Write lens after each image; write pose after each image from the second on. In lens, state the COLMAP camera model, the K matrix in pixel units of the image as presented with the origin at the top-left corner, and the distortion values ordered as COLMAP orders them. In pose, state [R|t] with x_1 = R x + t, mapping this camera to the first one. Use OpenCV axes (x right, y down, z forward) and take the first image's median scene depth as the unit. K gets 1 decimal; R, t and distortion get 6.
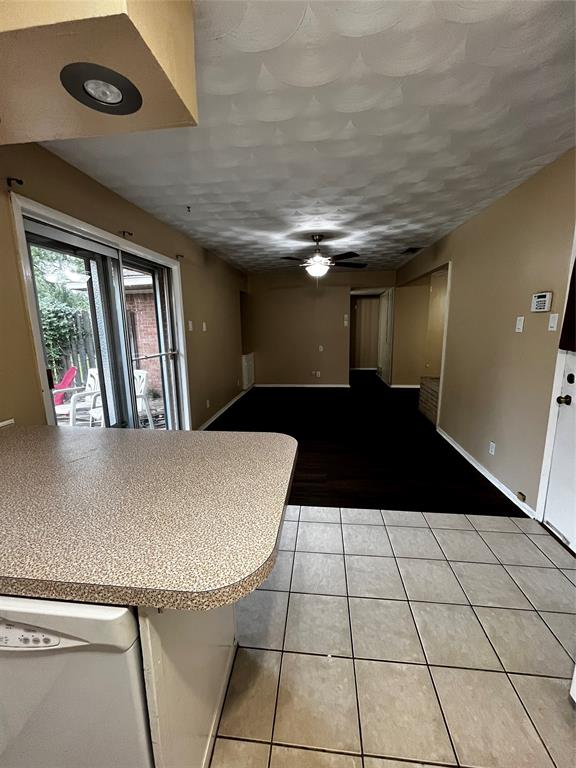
lens RADIAL K [[309.8, 0, 287.8], [0, 309.8, 383.2], [0, 0, 1]] dist [-0.002678, -0.000435]
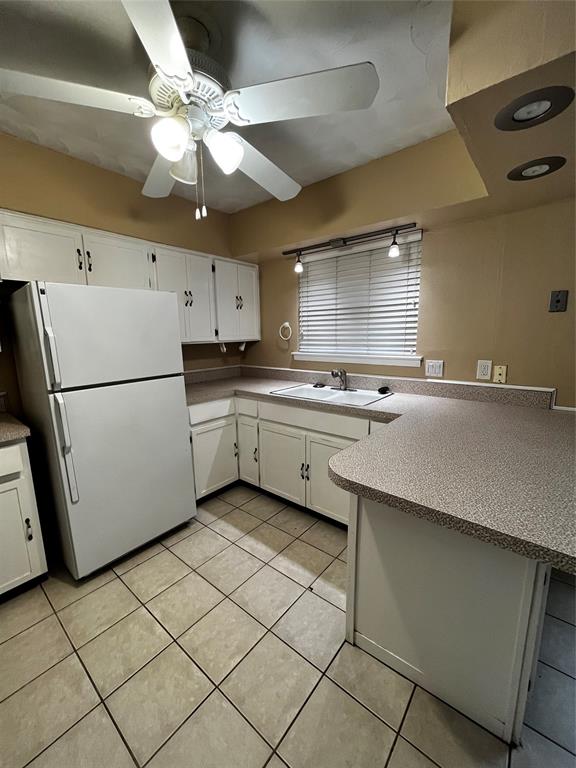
lens RADIAL K [[309.8, 0, 291.0], [0, 309.8, 383.0], [0, 0, 1]] dist [-0.002678, -0.000435]
pose [[-0.548580, 0.156639, -0.821295, 0.679705], [-0.136260, 0.952412, 0.272660, -0.137623], [0.824920, 0.261486, -0.501130, 0.782903]]
